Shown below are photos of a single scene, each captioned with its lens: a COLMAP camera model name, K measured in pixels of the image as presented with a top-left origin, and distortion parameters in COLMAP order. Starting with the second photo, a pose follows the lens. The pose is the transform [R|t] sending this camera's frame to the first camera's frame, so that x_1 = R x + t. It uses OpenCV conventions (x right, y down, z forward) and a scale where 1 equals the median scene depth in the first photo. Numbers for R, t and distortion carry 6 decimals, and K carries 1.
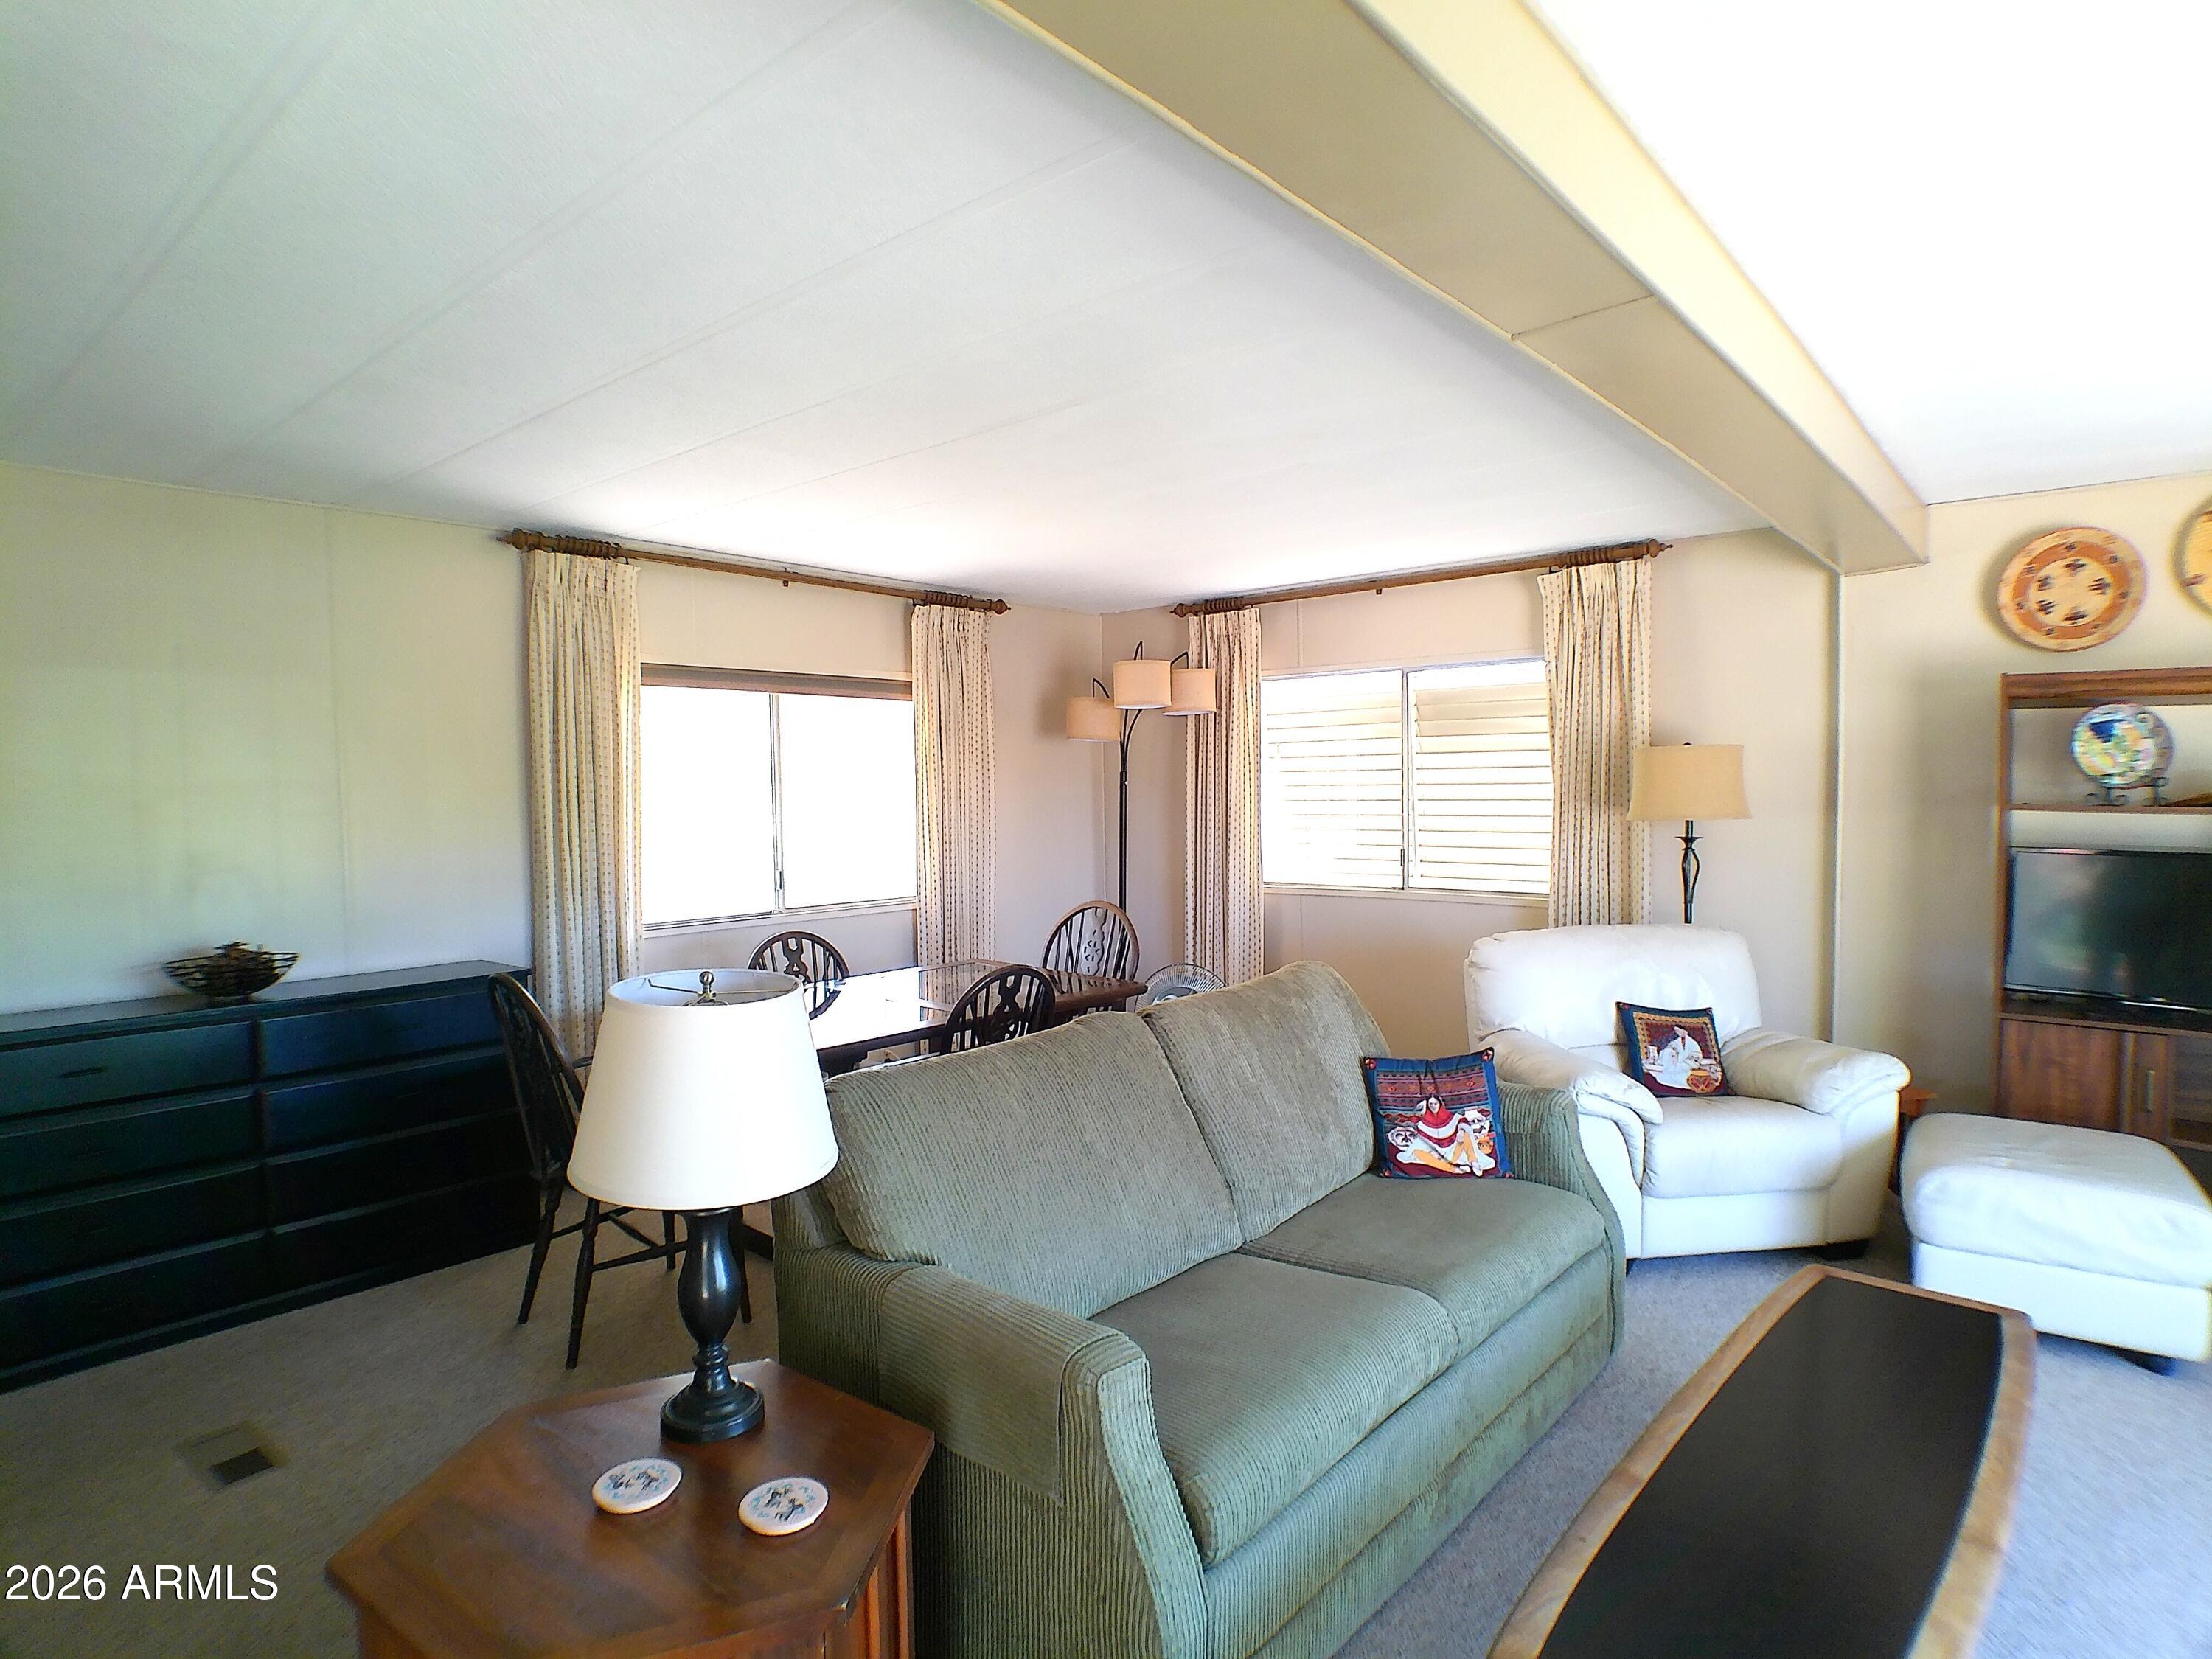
lens RADIAL K [[1232.3, 0, 1119.8], [0, 1232.3, 837.8], [0, 0, 1]] dist [-0.000718, -0.000115]
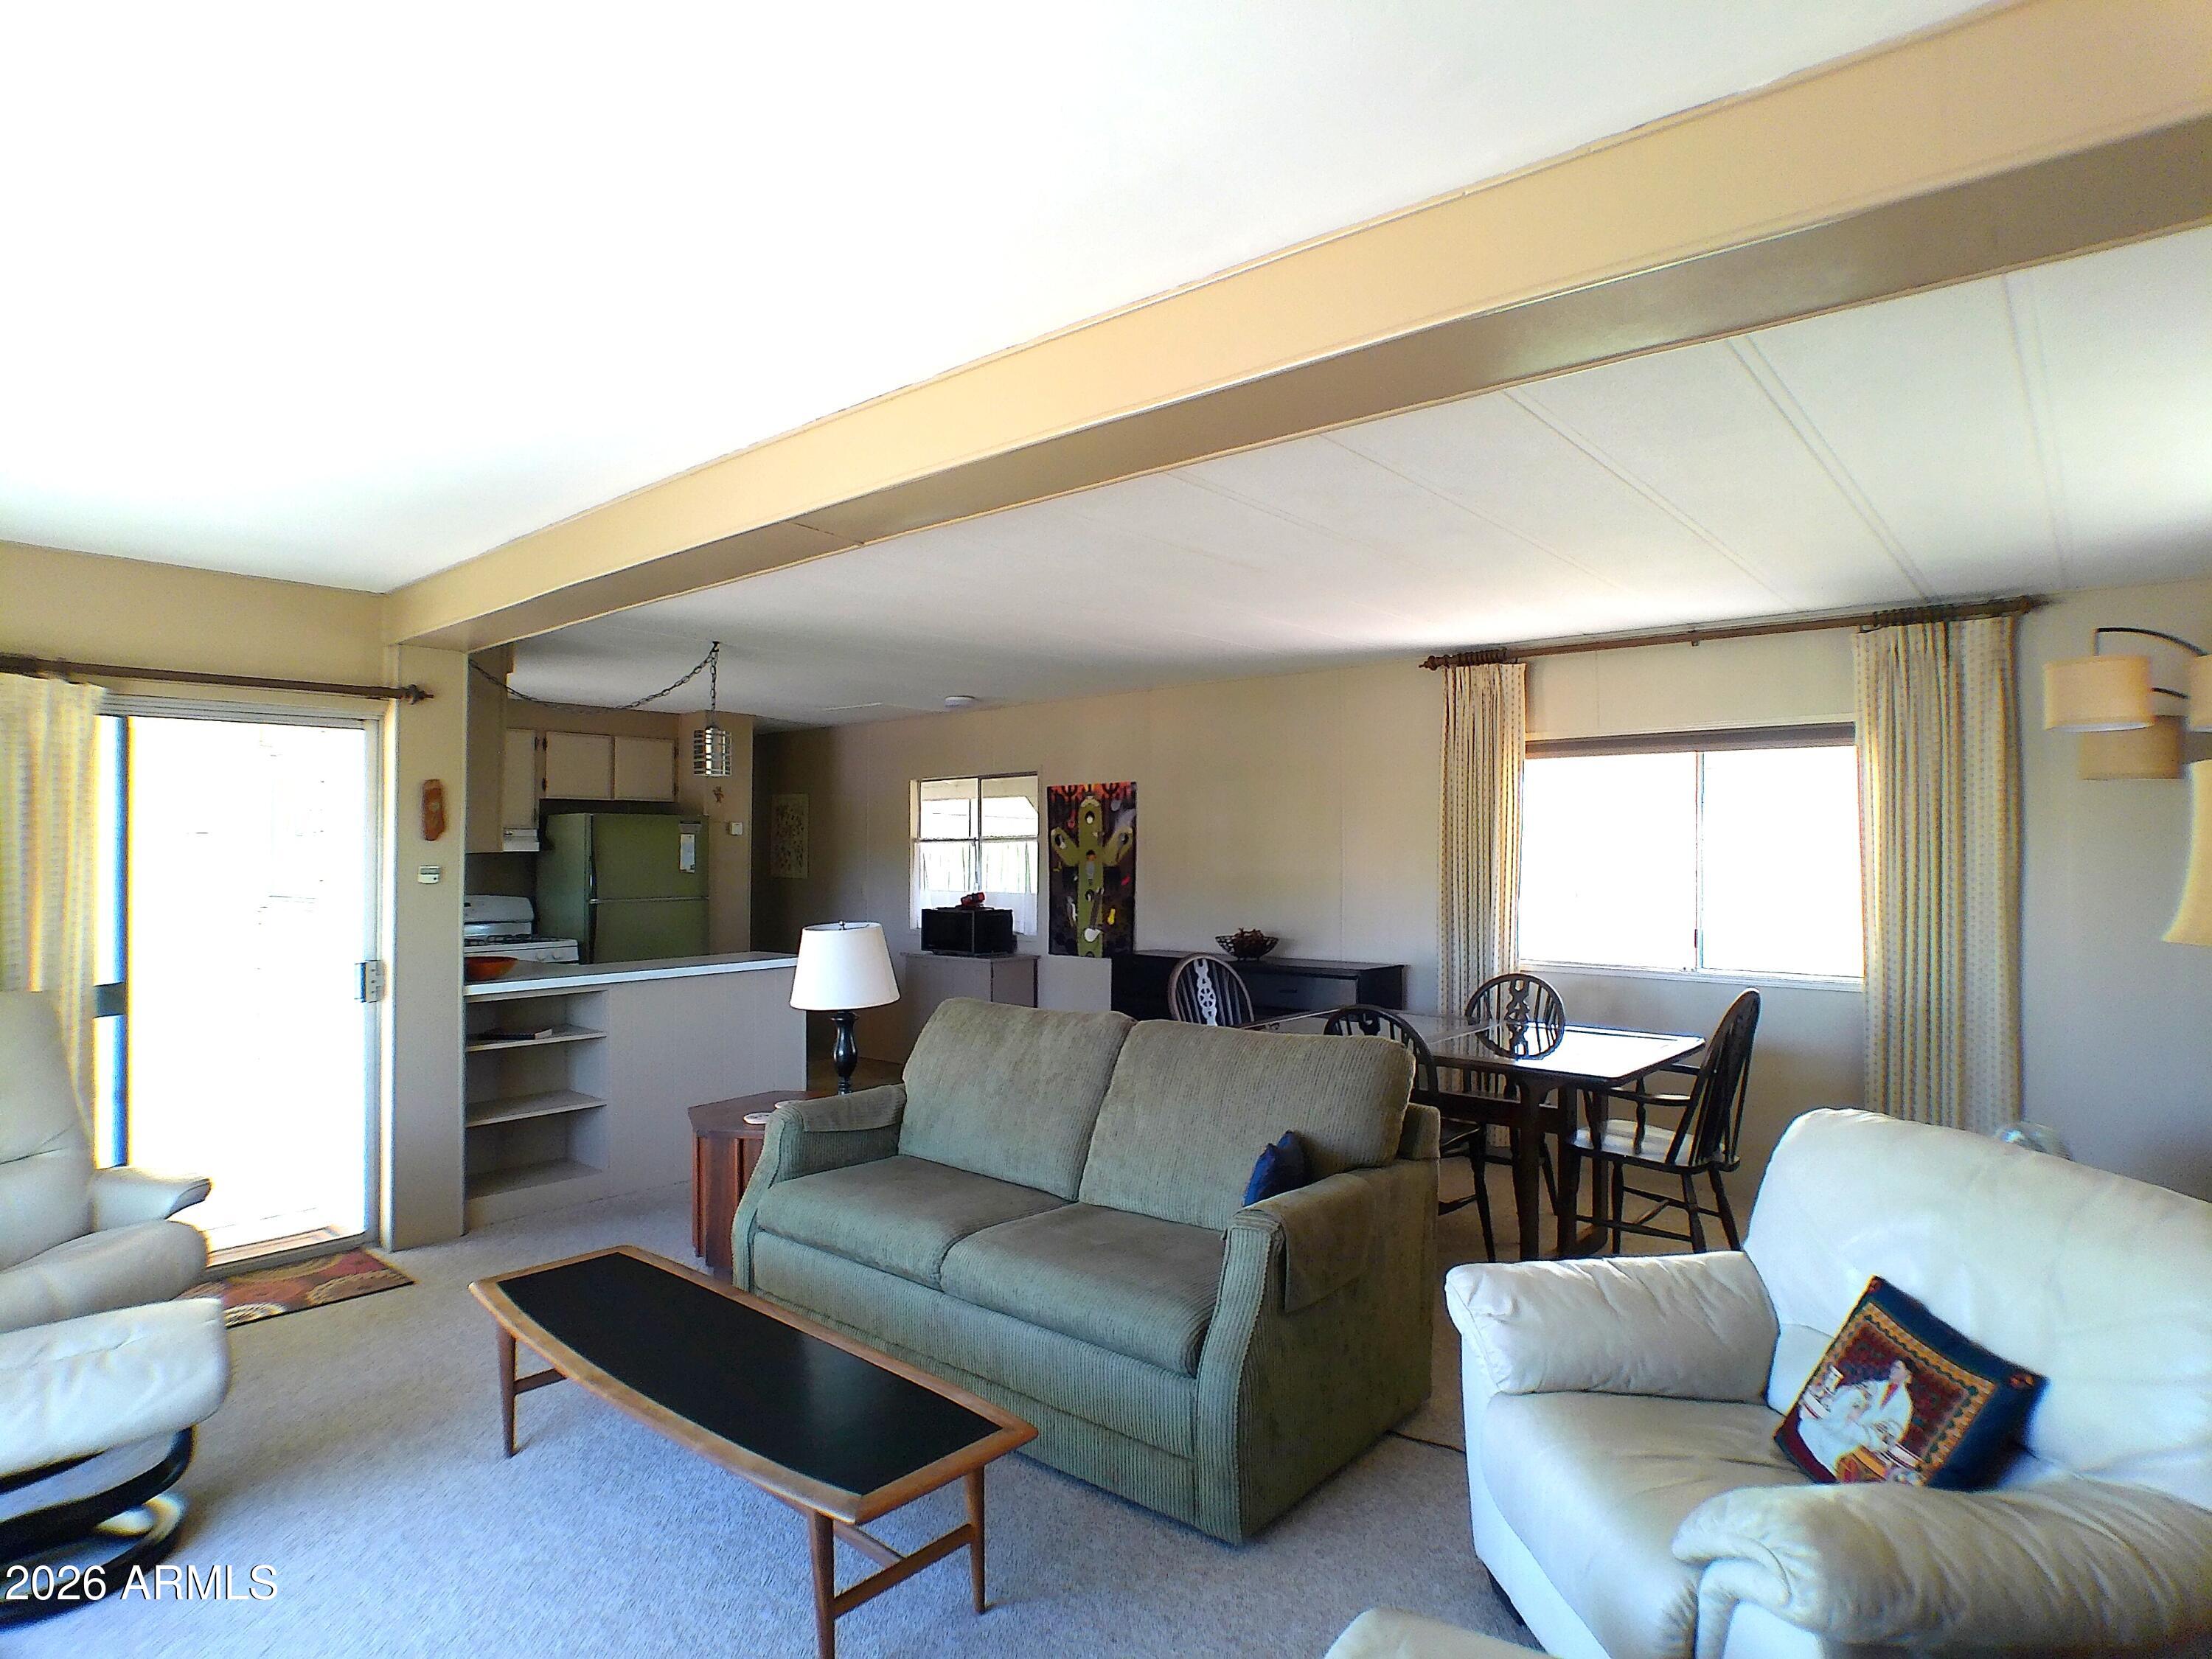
lens RADIAL K [[1232.3, 0, 1119.8], [0, 1232.3, 837.8], [0, 0, 1]] dist [-0.000718, -0.000115]
pose [[-0.012100, -0.001665, -0.999925, 0.835375], [-0.046898, 0.998899, -0.001096, -0.028179], [0.998826, 0.046881, -0.012165, 0.630723]]
